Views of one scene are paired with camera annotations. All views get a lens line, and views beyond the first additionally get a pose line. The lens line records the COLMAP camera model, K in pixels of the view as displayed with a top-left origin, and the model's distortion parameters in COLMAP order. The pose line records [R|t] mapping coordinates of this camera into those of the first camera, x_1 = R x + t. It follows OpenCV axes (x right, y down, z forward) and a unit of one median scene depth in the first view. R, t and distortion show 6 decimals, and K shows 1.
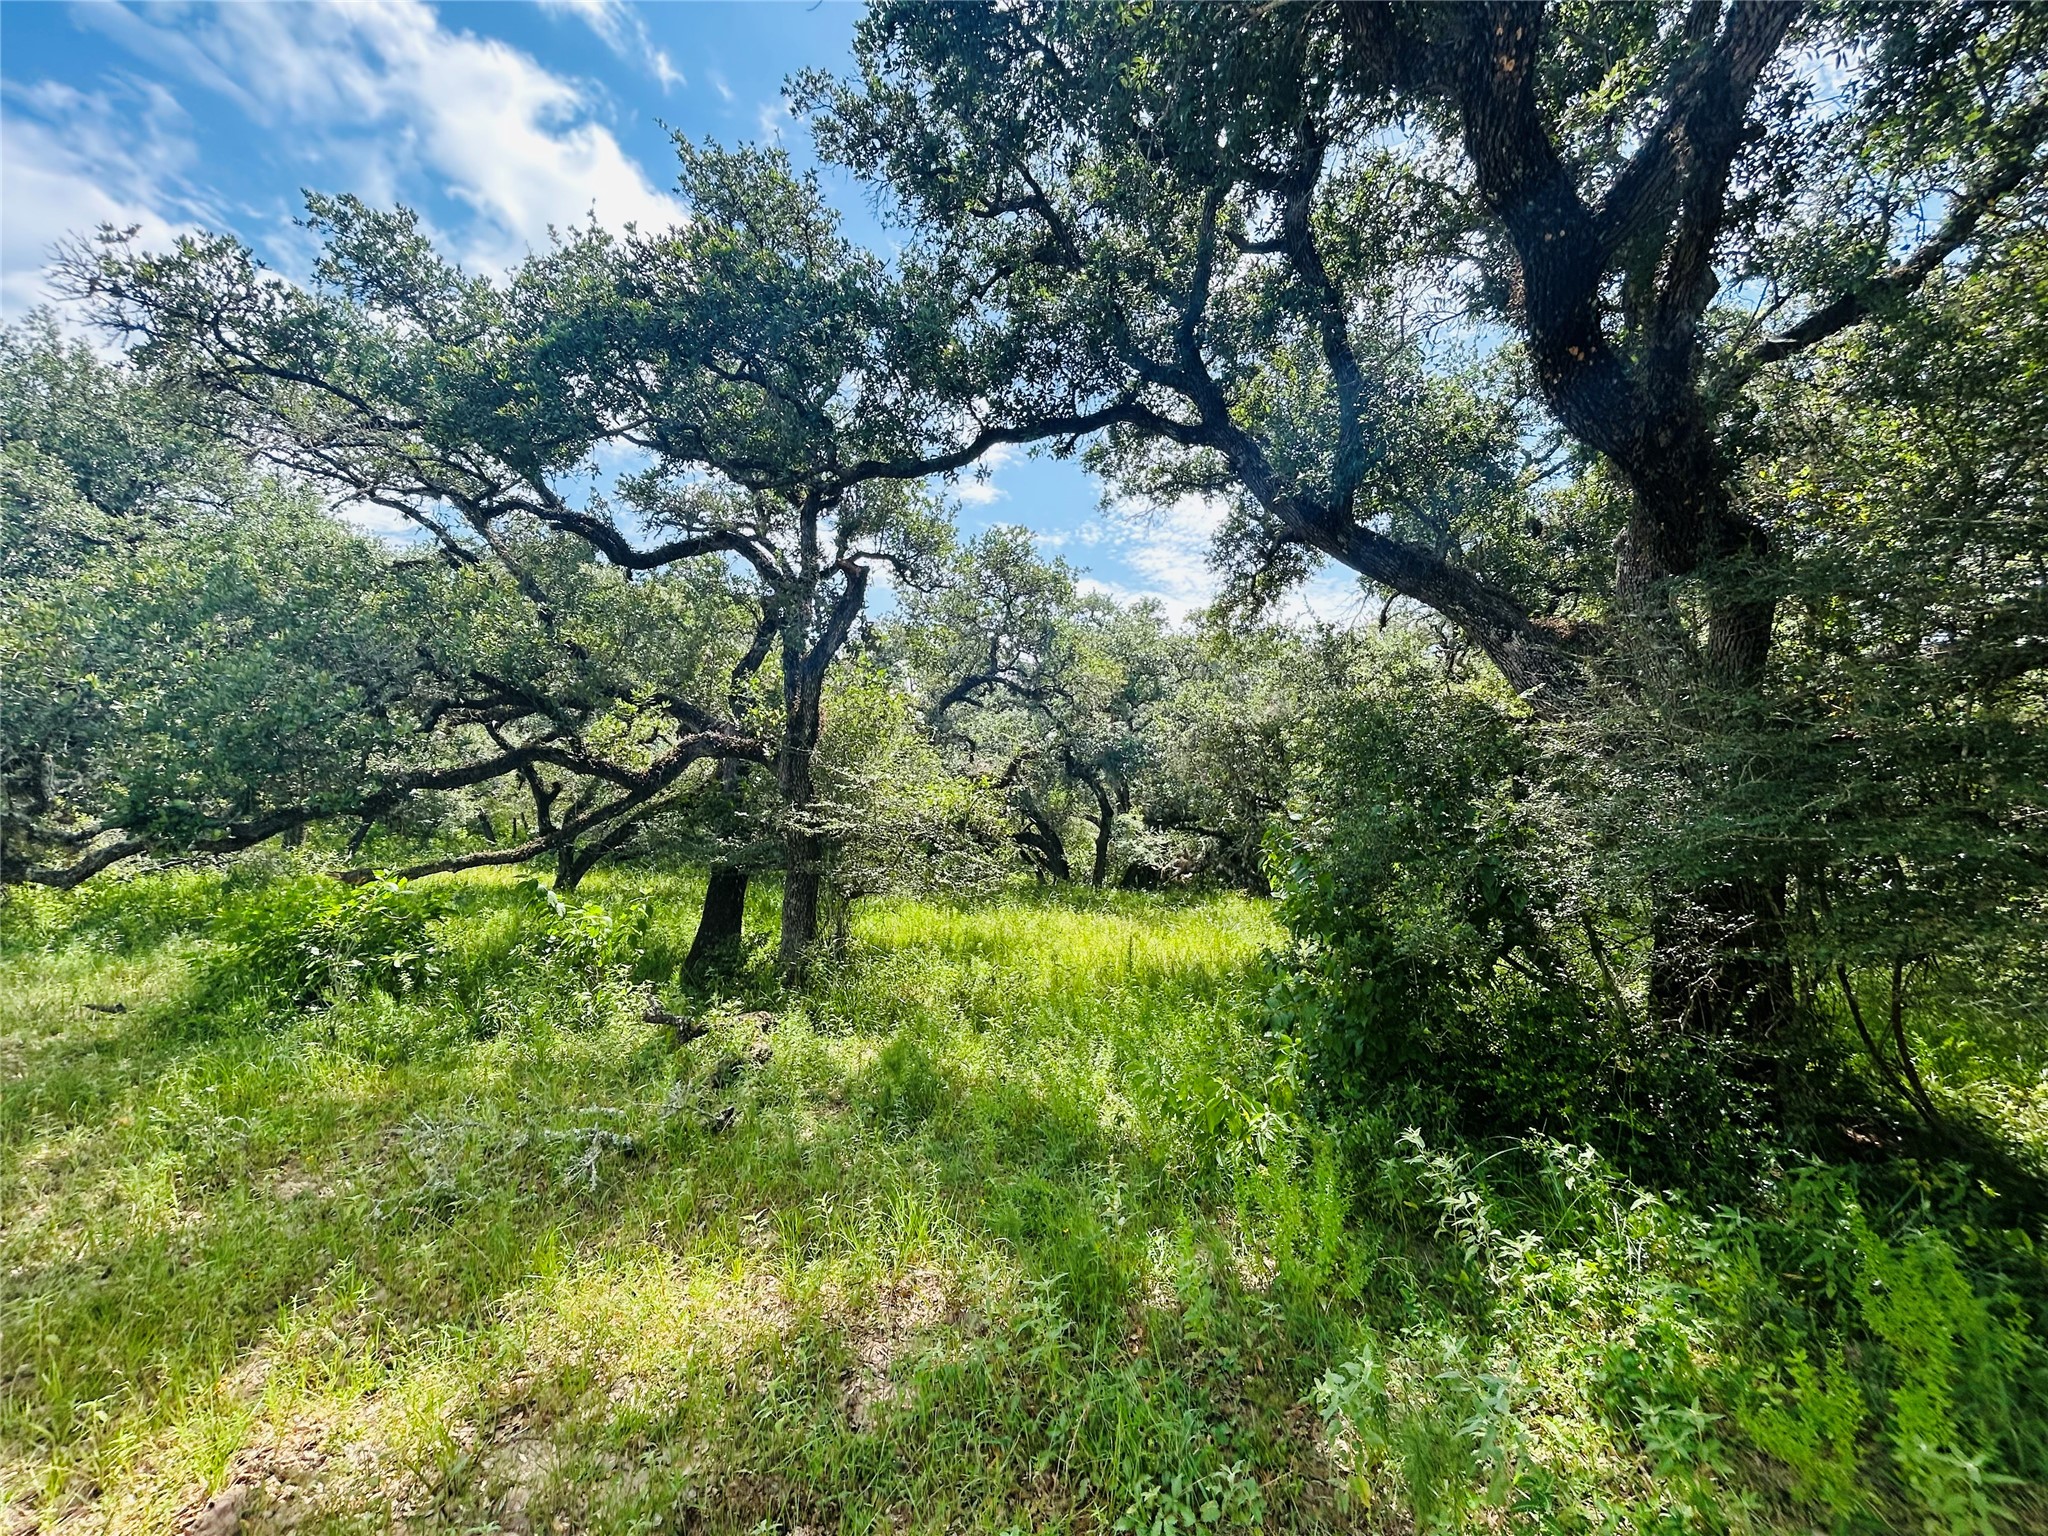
lens RADIAL K [[826.6, 0, 1028.1], [0, 826.6, 762.7], [0, 0, 1]] dist [0.002768, 0.000120]
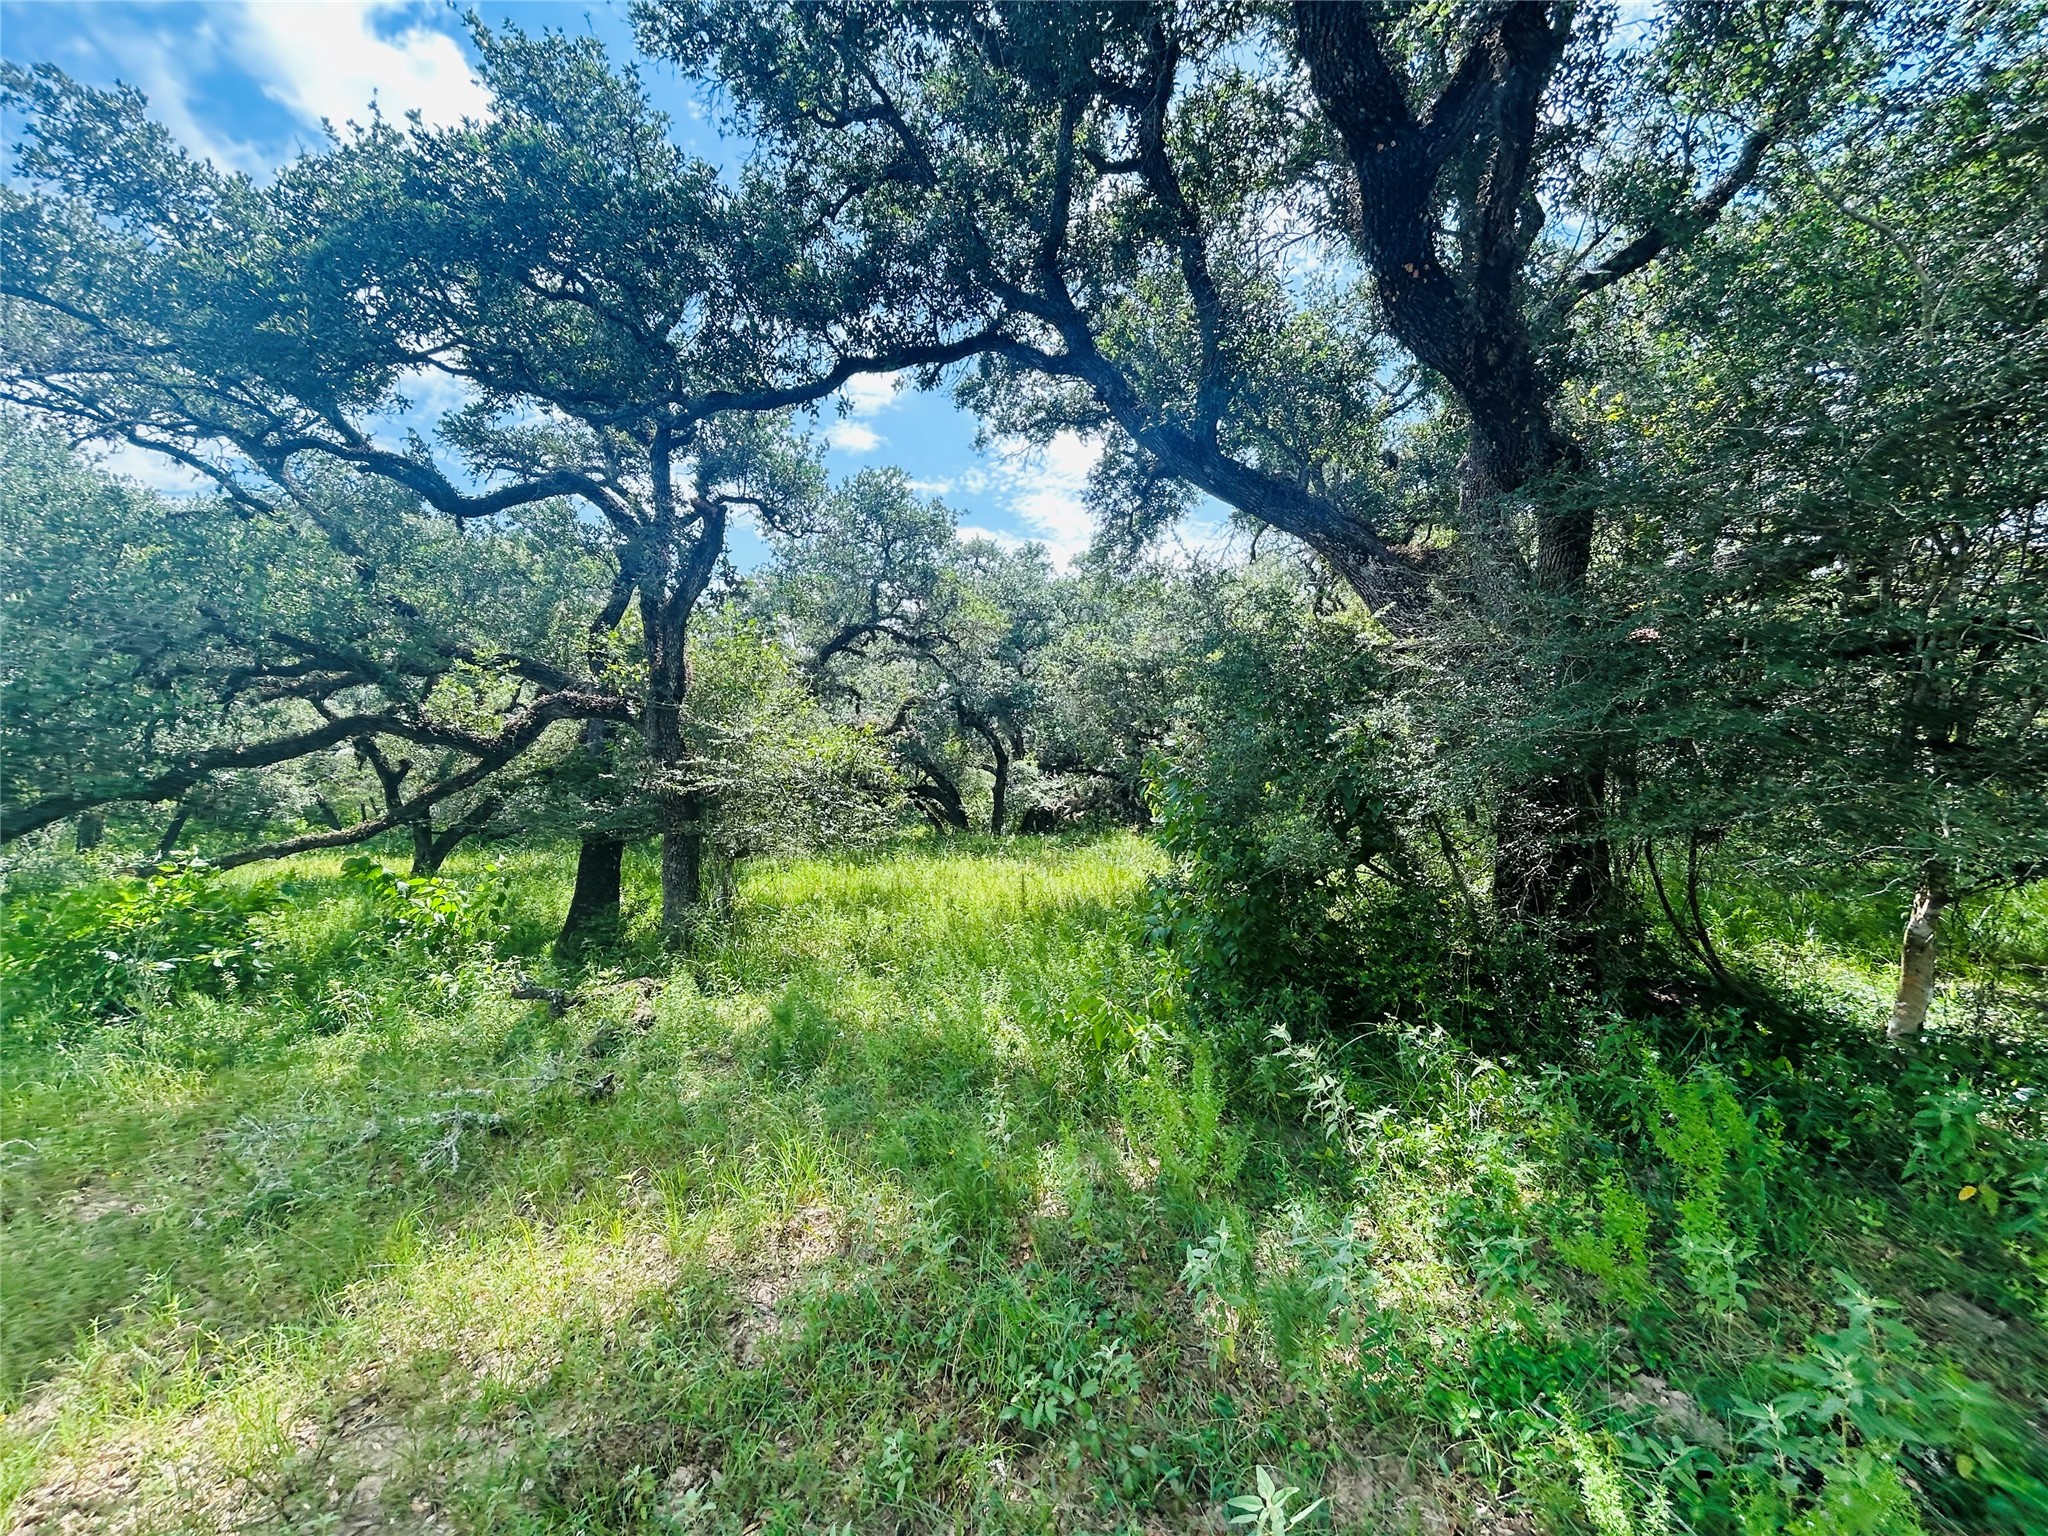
lens RADIAL K [[826.6, 0, 1028.6], [0, 826.6, 762.9], [0, 0, 1]] dist [0.002768, 0.000120]
pose [[0.990908, -0.056440, 0.122134, 0.019358], [0.049236, 0.996909, 0.061219, 0.016147], [-0.125211, -0.054649, 0.990624, 0.006395]]
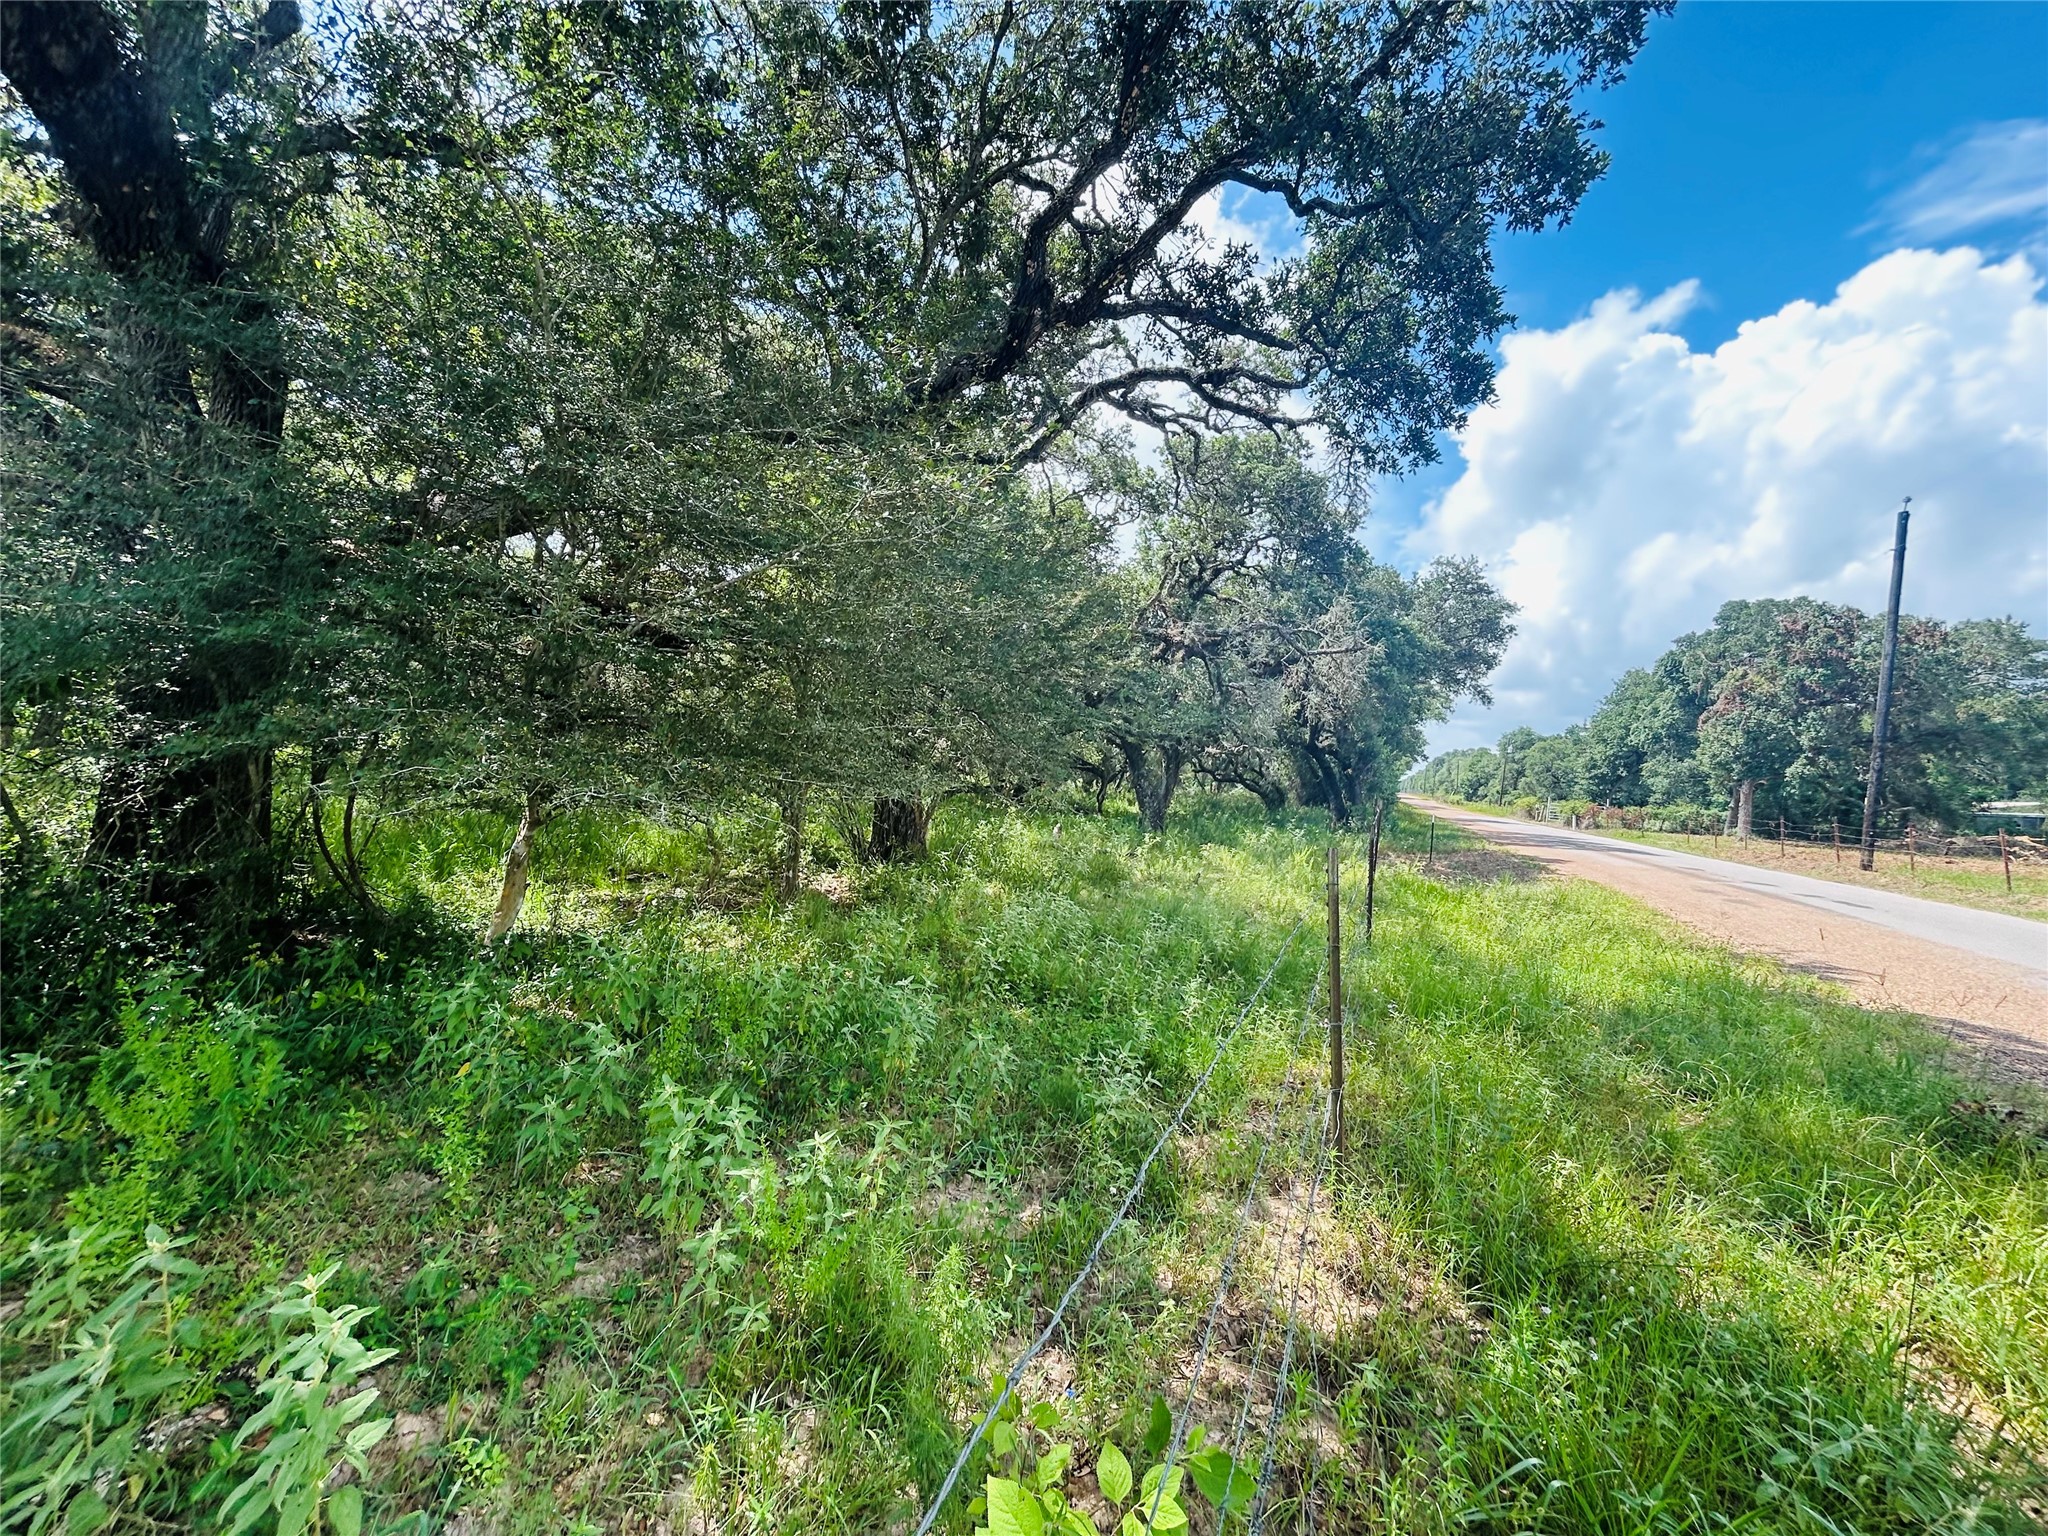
lens RADIAL K [[826.6, 0, 1022.8], [0, 826.6, 764.4], [0, 0, 1]] dist [0.002768, 0.000120]
pose [[0.220196, -0.018220, 0.975286, 0.140429], [-0.154337, 0.986581, 0.053276, 0.030362], [-0.963169, -0.162254, 0.214429, -0.043397]]
